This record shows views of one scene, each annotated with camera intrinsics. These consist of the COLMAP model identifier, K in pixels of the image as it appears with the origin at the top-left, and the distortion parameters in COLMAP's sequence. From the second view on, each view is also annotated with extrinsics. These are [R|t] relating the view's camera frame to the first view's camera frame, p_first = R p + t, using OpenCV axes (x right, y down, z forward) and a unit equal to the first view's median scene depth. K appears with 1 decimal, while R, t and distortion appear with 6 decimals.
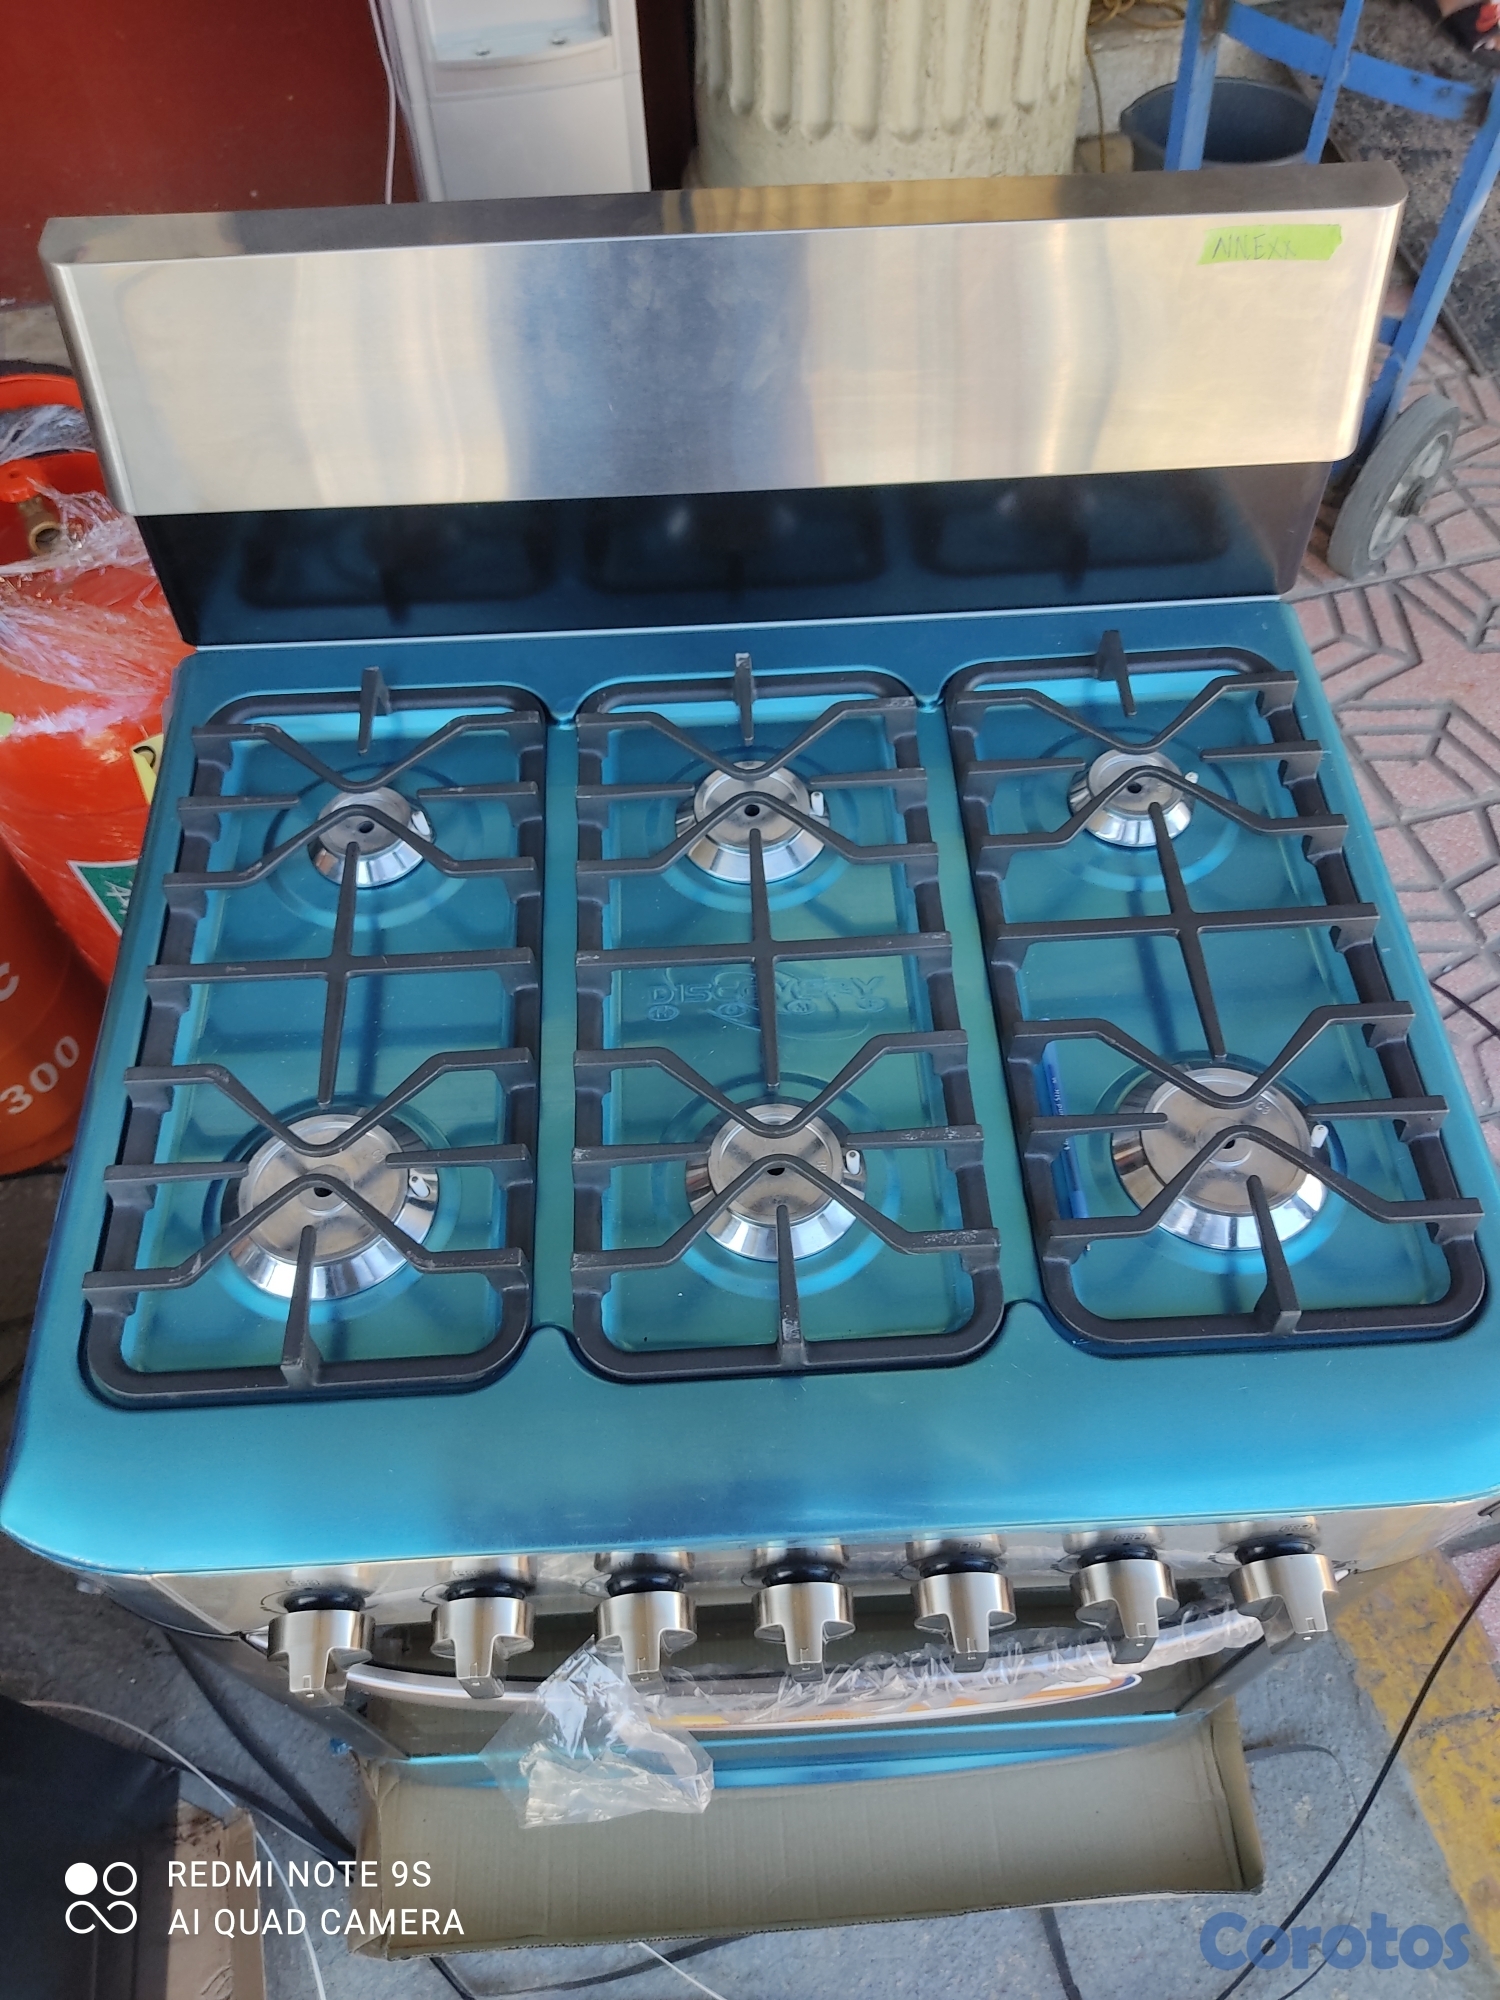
lens RADIAL K [[1550.3, 0, 750.0], [0, 1550.3, 1000.0], [0, 0, 1]] dist [-0.093408, 0.111339]
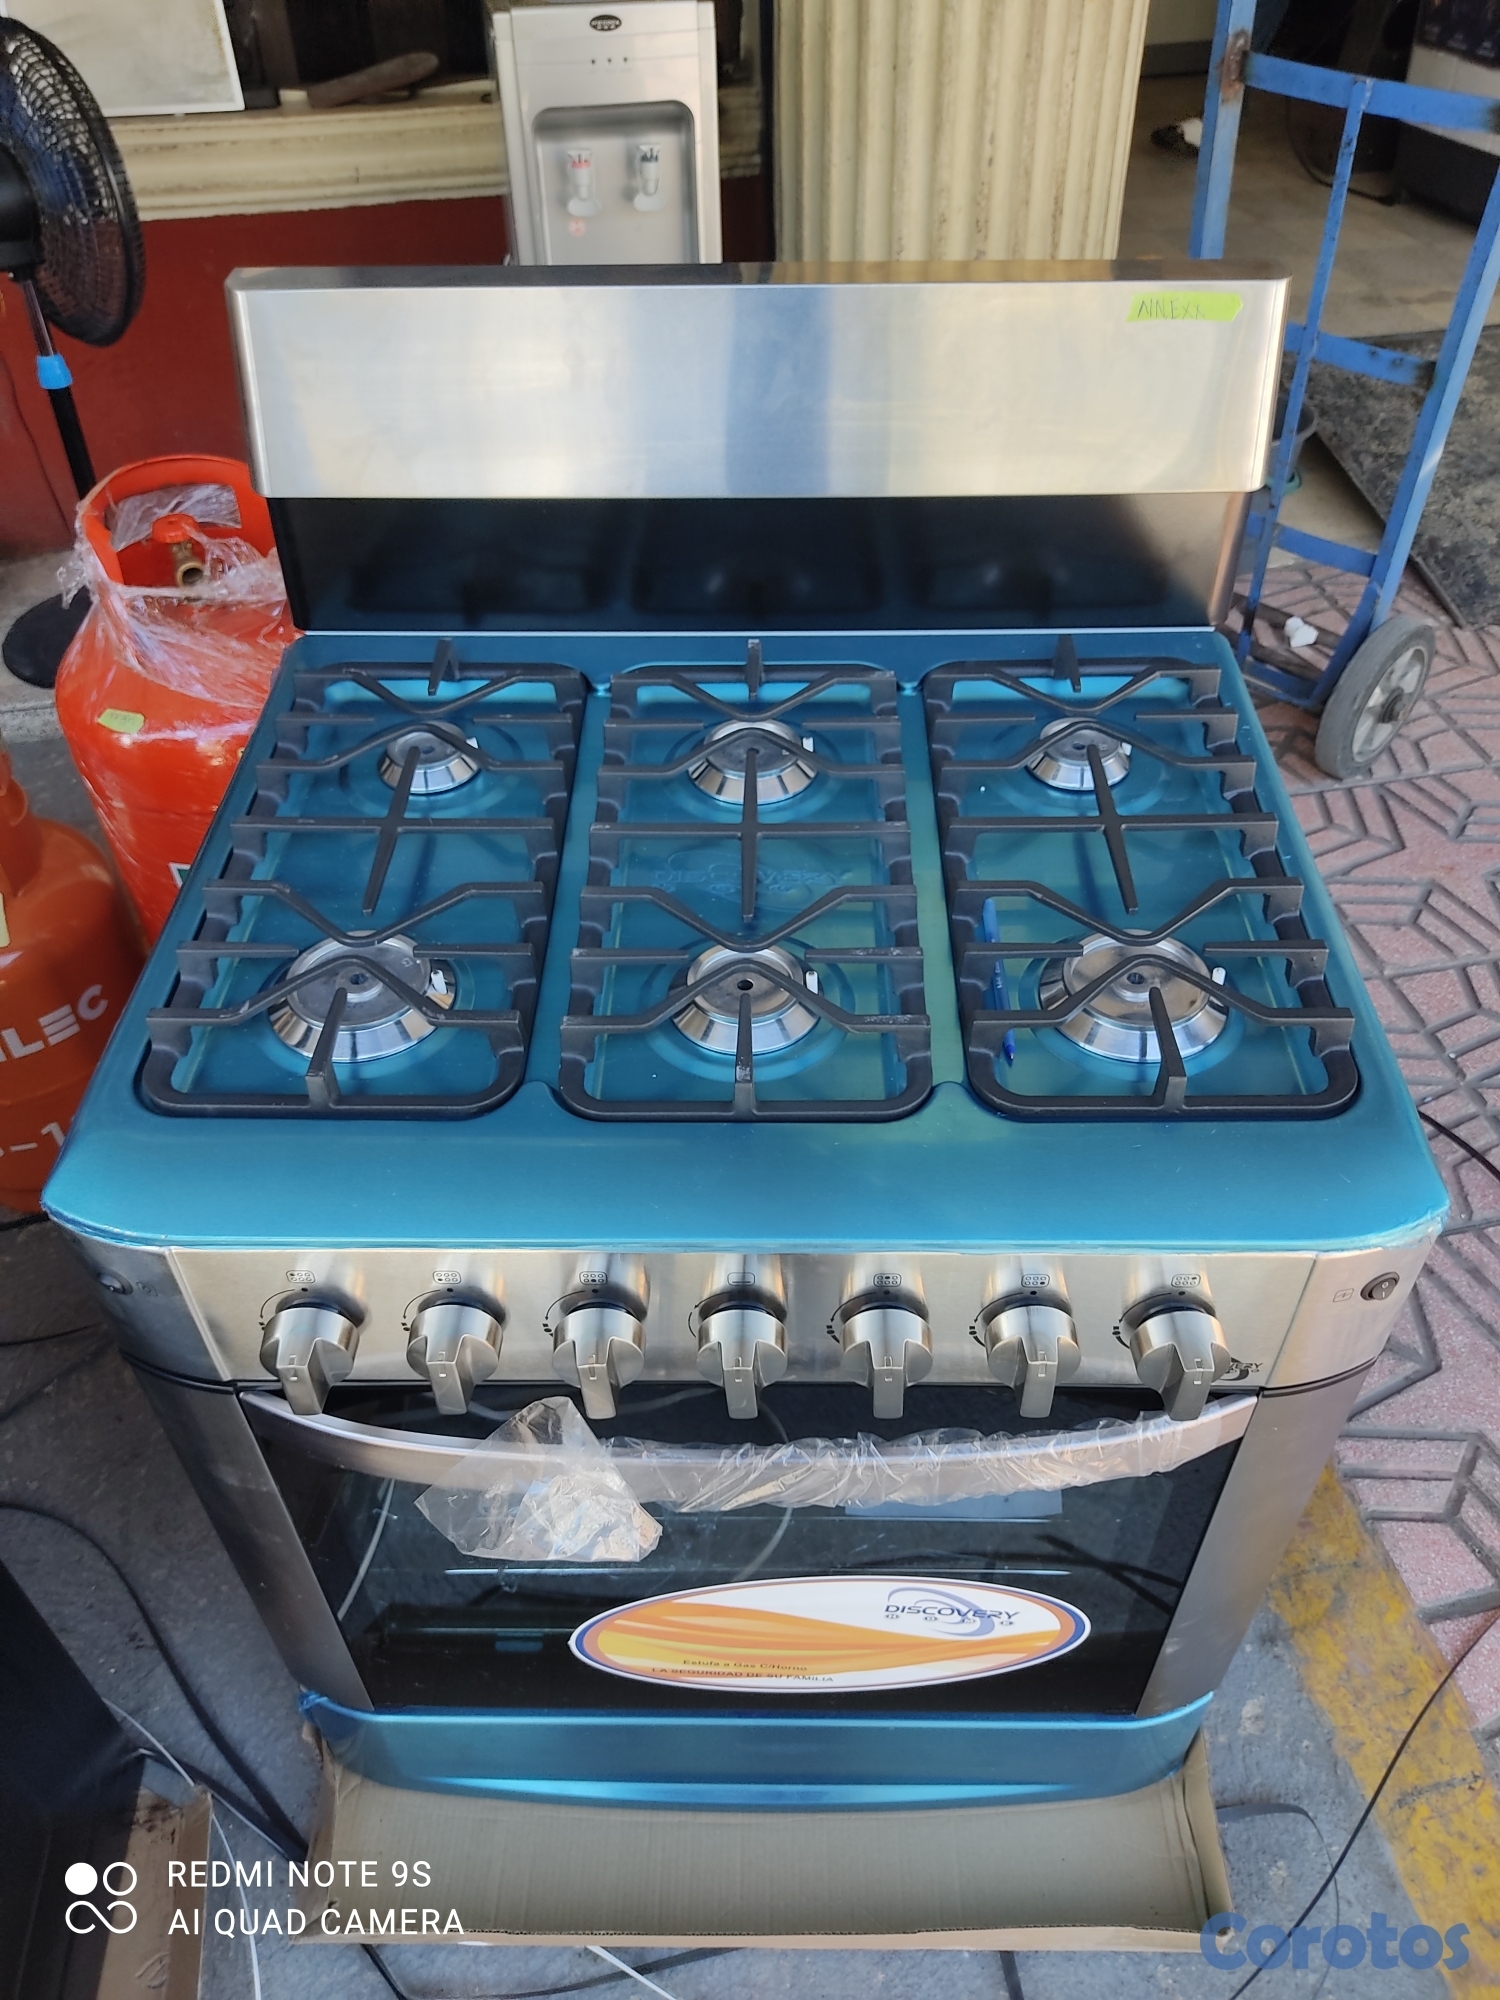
lens RADIAL K [[1527.8, 0, 750.0], [0, 1527.8, 1000.0], [0, 0, 1]] dist [-0.062348, 0.077119]
pose [[0.997603, 0.052879, -0.044637, 0.041486], [-0.061204, 0.975229, -0.212562, 0.211458], [0.032291, 0.214785, 0.976127, -0.067425]]
